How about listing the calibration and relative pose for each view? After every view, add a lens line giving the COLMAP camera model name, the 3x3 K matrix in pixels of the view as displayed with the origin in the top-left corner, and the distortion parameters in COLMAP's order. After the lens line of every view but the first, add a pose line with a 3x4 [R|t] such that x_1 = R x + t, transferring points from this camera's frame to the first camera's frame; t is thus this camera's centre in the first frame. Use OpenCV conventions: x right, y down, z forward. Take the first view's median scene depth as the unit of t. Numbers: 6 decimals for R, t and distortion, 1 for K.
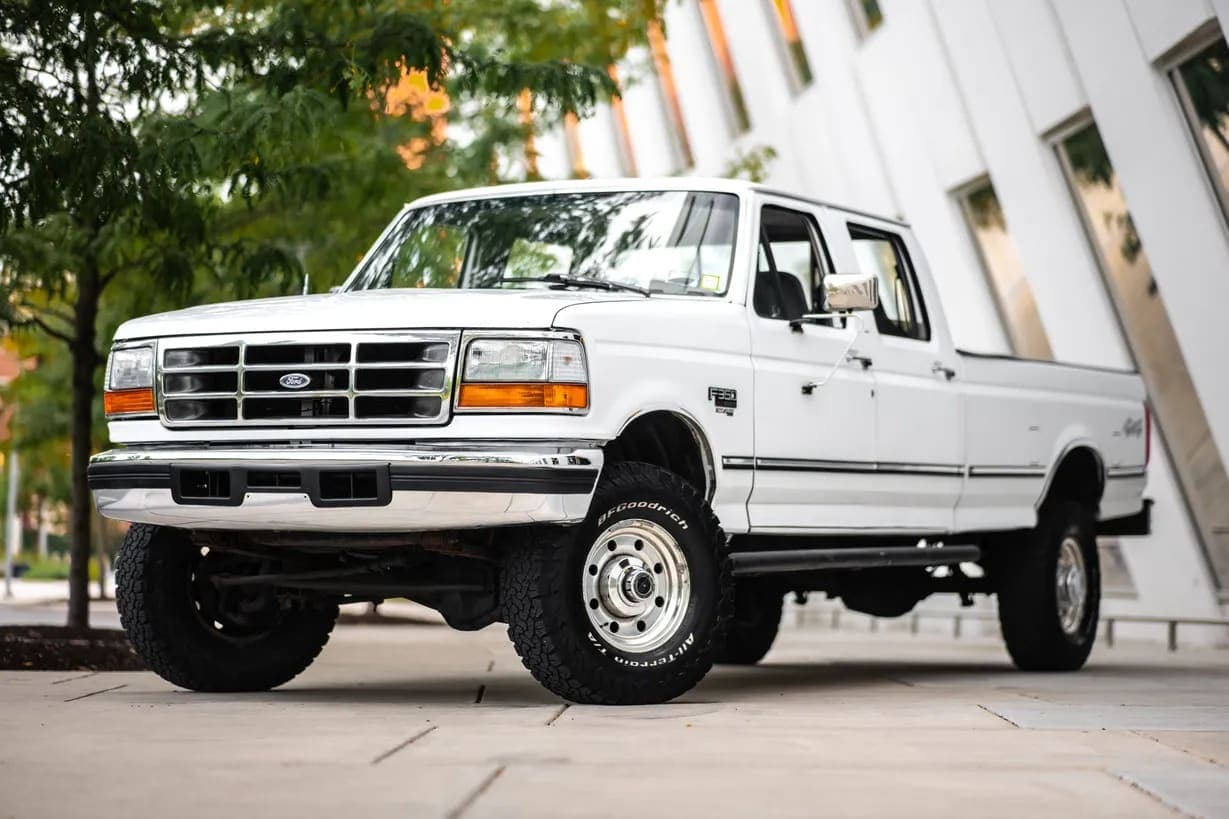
lens RADIAL K [[2994.8, 0, 612.3], [0, 2994.8, 409.3], [0, 0, 1]] dist [0.012978, -0.158974]
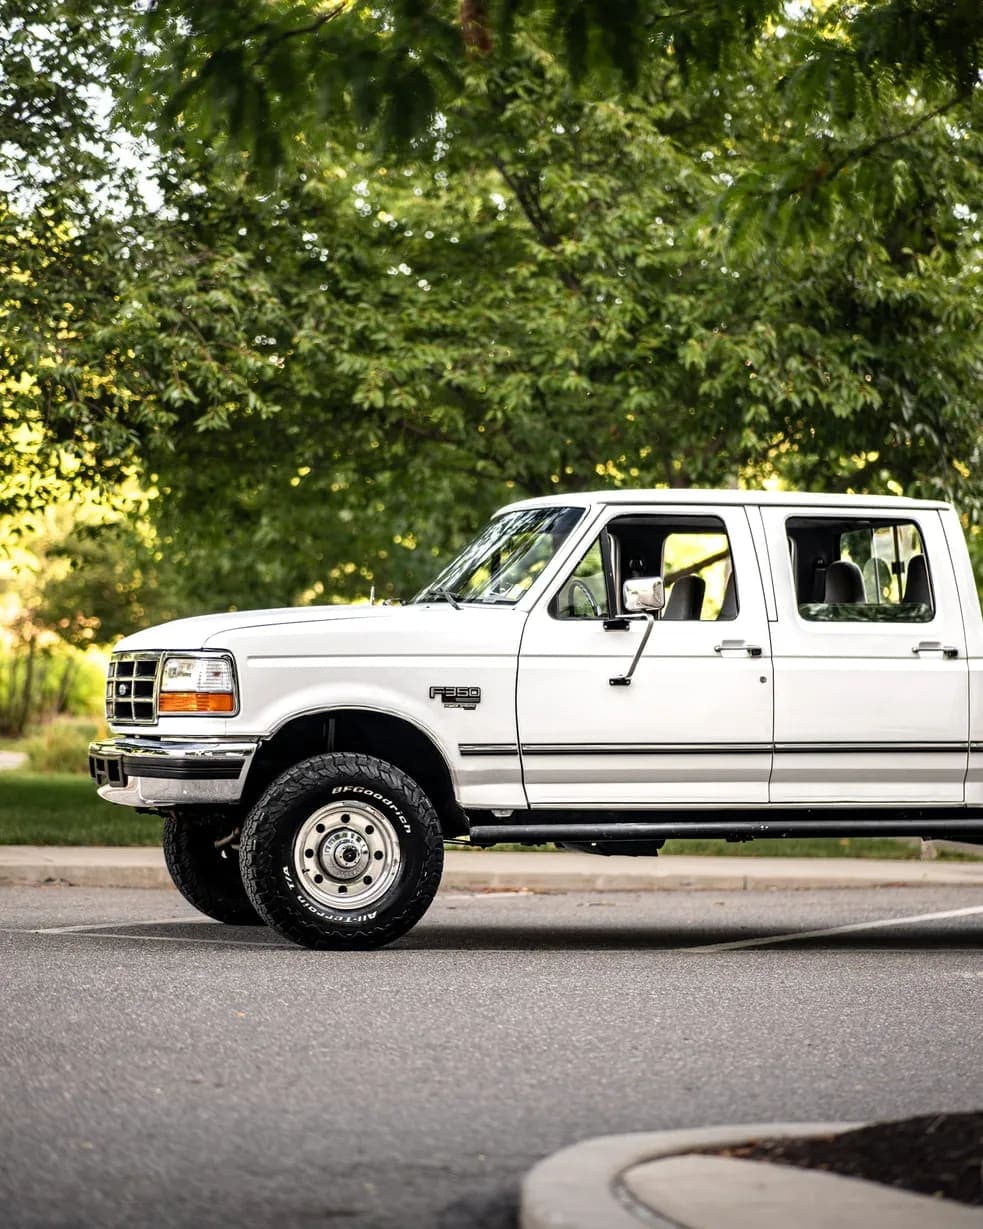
lens RADIAL K [[3777.8, 0, 491.5], [0, 3777.8, 662.7], [0, 0, 1]] dist [0.050467, -1.047038]
pose [[0.686361, -0.007013, -0.727228, 1.138407], [0.027917, 0.999471, 0.016710, -0.041432], [0.726725, -0.031771, 0.686193, -0.013516]]
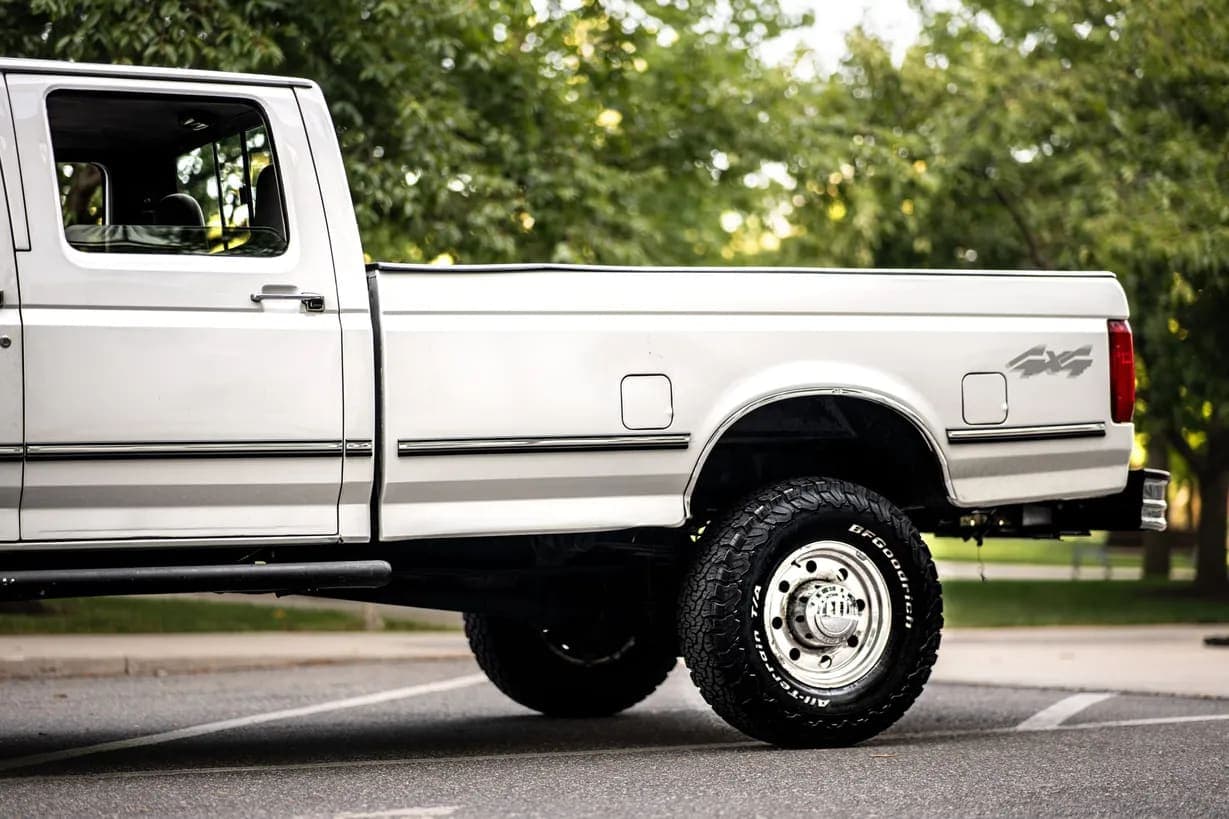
lens RADIAL K [[2953.0, 0, 614.4], [0, 2953.0, 410.9], [0, 0, 1]] dist [0.001022, -0.156109]
pose [[0.798834, -0.035522, -0.600502, 0.667633], [0.042902, 0.999077, -0.002028, 0.019327], [0.600019, -0.024143, 0.799621, 0.615545]]
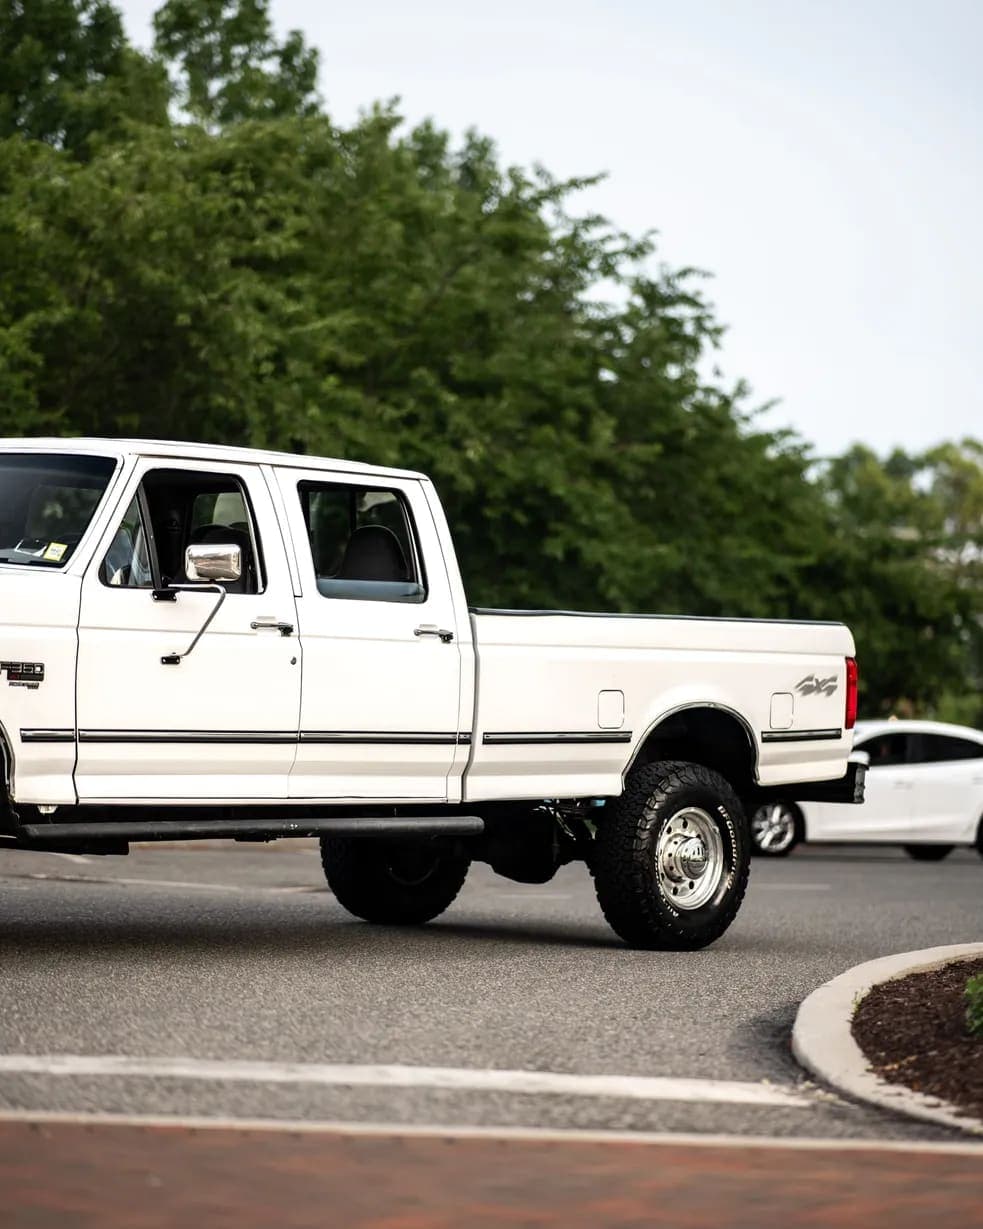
lens RADIAL K [[3777.8, 0, 491.5], [0, 3777.8, 662.7], [0, 0, 1]] dist [0.050467, -1.047038]
pose [[0.967400, 0.028879, -0.251602, 0.513630], [-0.020684, 0.999168, 0.035156, -0.055129], [0.252408, -0.028806, 0.967192, -0.193000]]
